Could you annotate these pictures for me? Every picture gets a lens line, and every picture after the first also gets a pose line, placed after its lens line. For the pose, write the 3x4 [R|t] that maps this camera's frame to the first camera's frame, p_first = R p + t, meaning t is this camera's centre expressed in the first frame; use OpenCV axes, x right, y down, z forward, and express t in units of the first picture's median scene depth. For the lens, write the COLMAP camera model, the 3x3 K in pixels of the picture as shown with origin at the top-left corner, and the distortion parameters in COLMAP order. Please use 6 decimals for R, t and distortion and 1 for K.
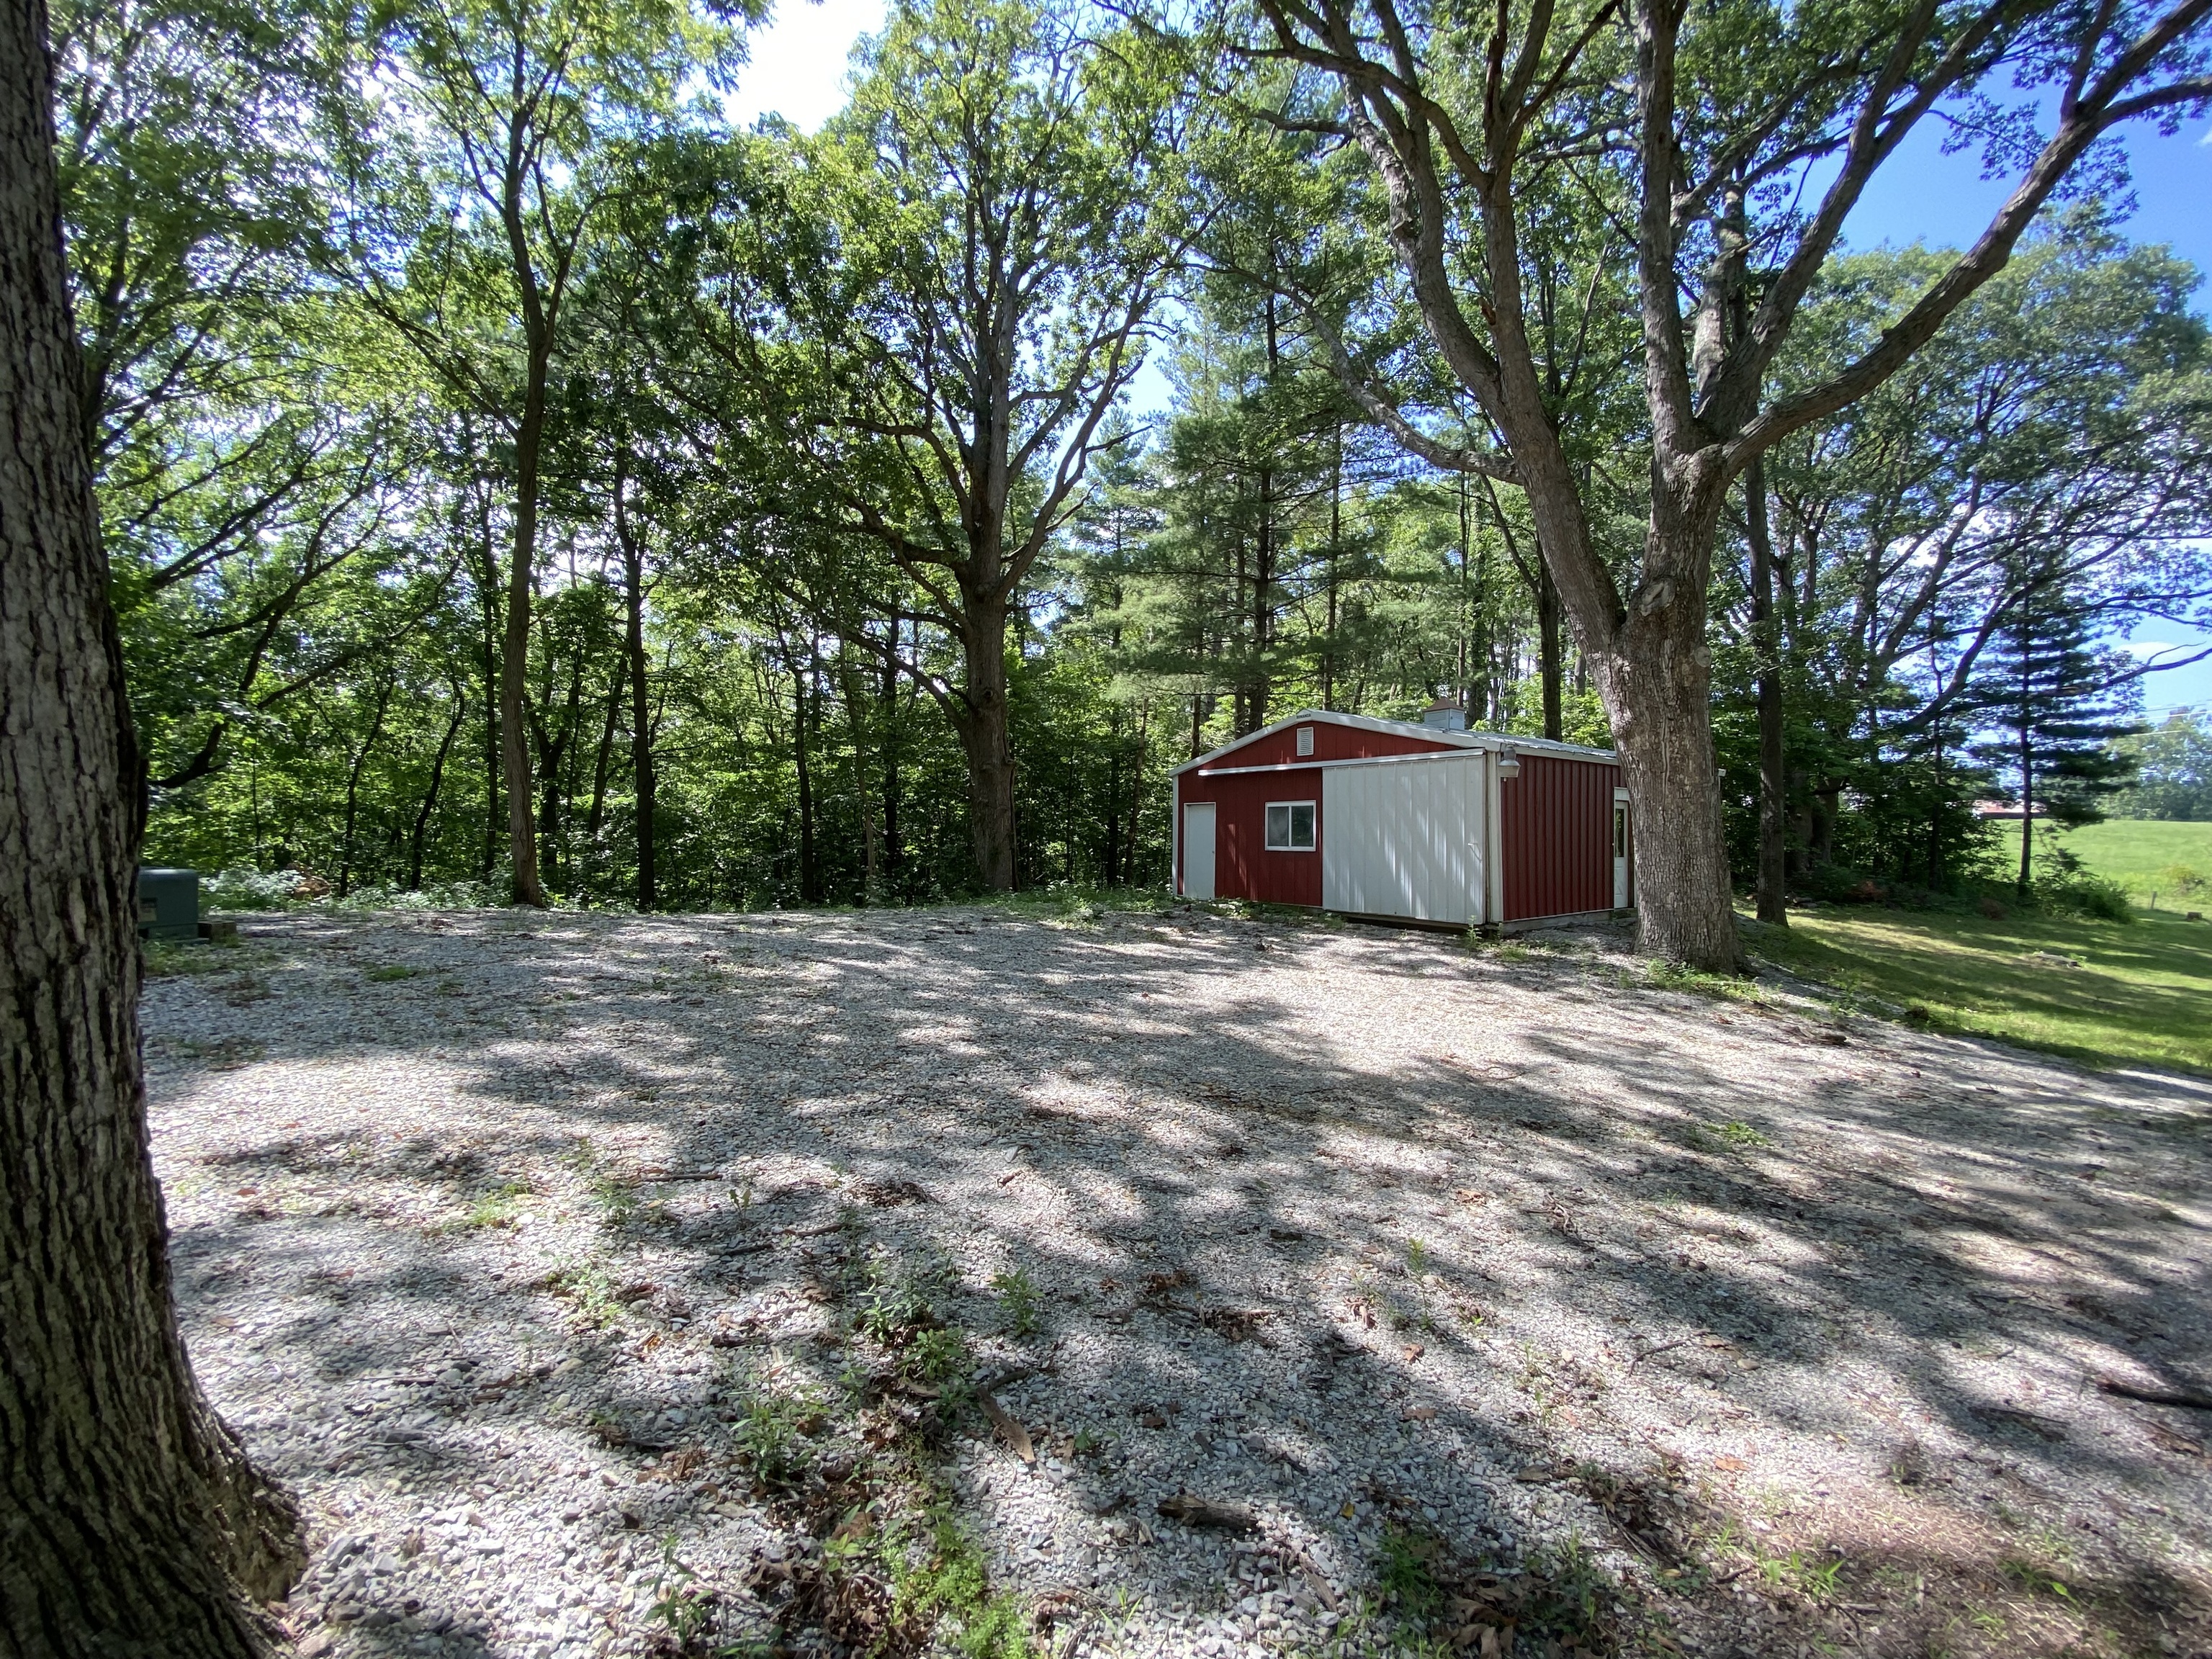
lens RADIAL K [[886.1, 0, 1105.7], [0, 886.1, 826.7], [0, 0, 1]] dist [0.026664, -0.022508]
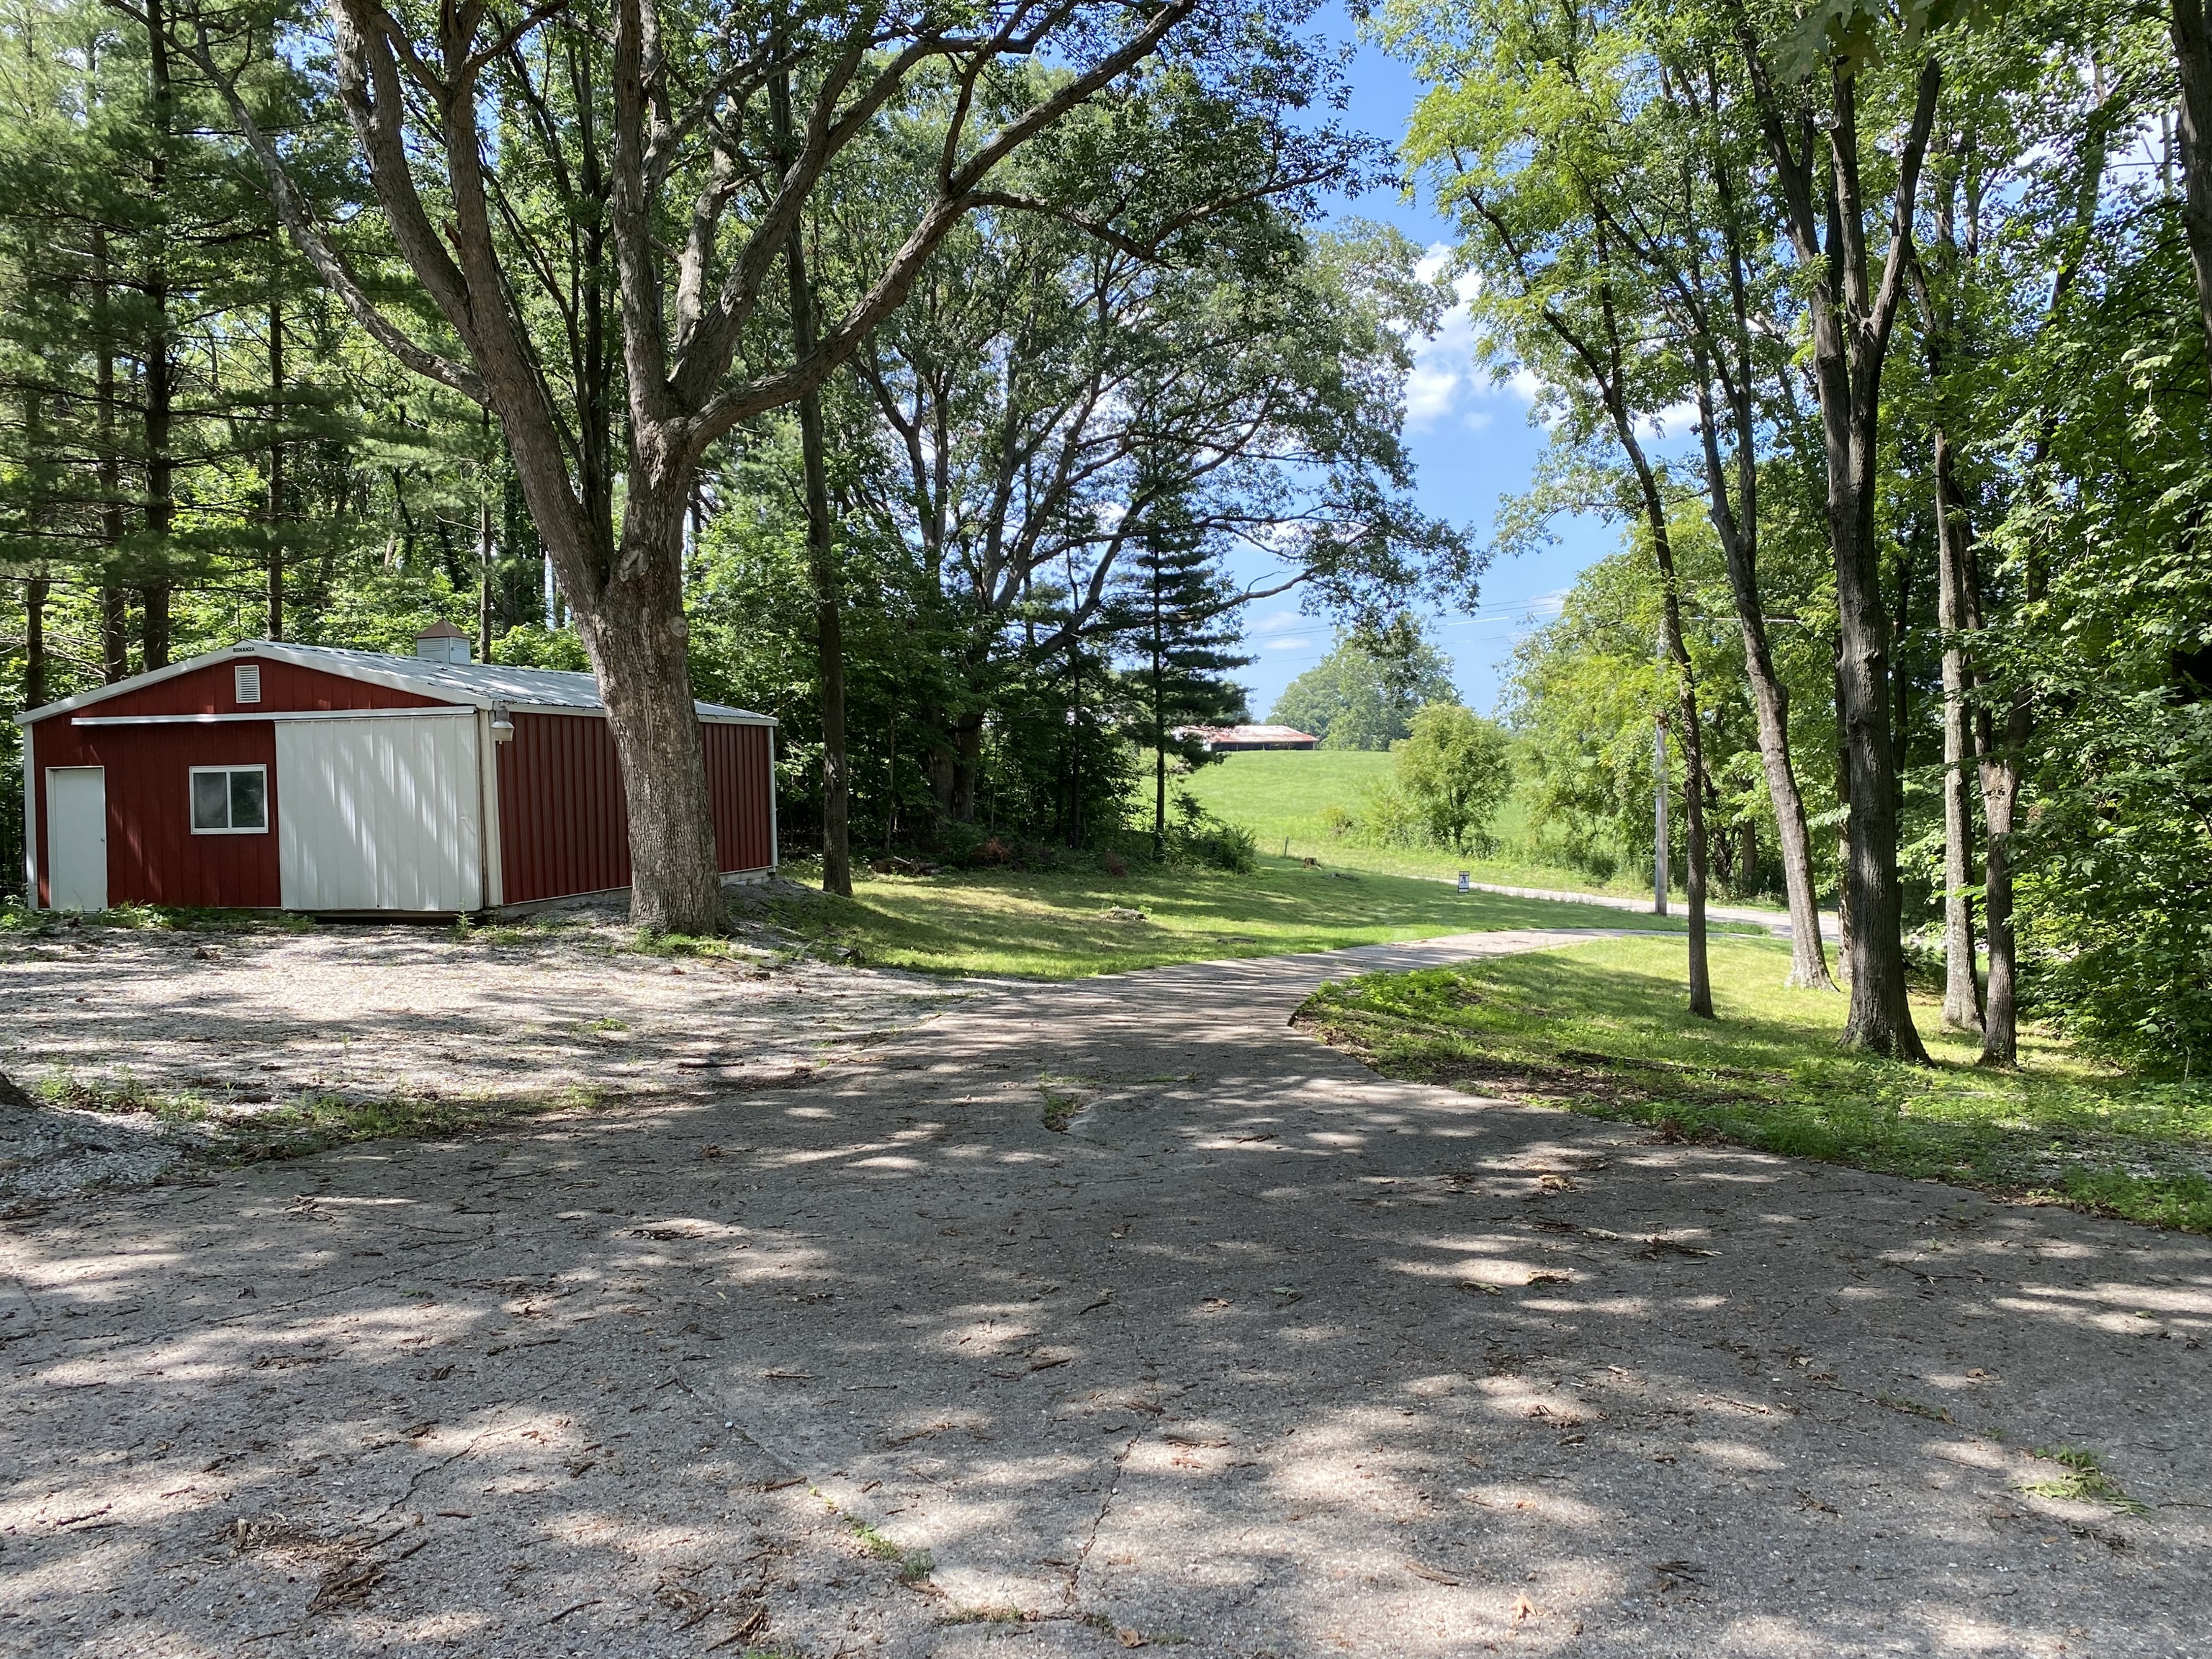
lens RADIAL K [[1677.8, 0, 1109.7], [0, 1677.8, 814.8], [0, 0, 1]] dist [-0.003893, -0.001428]
pose [[0.763566, -0.035176, 0.644770, -0.112812], [0.020021, 0.999325, 0.030808, -0.014549], [-0.645419, -0.010615, 0.763755, -0.458896]]
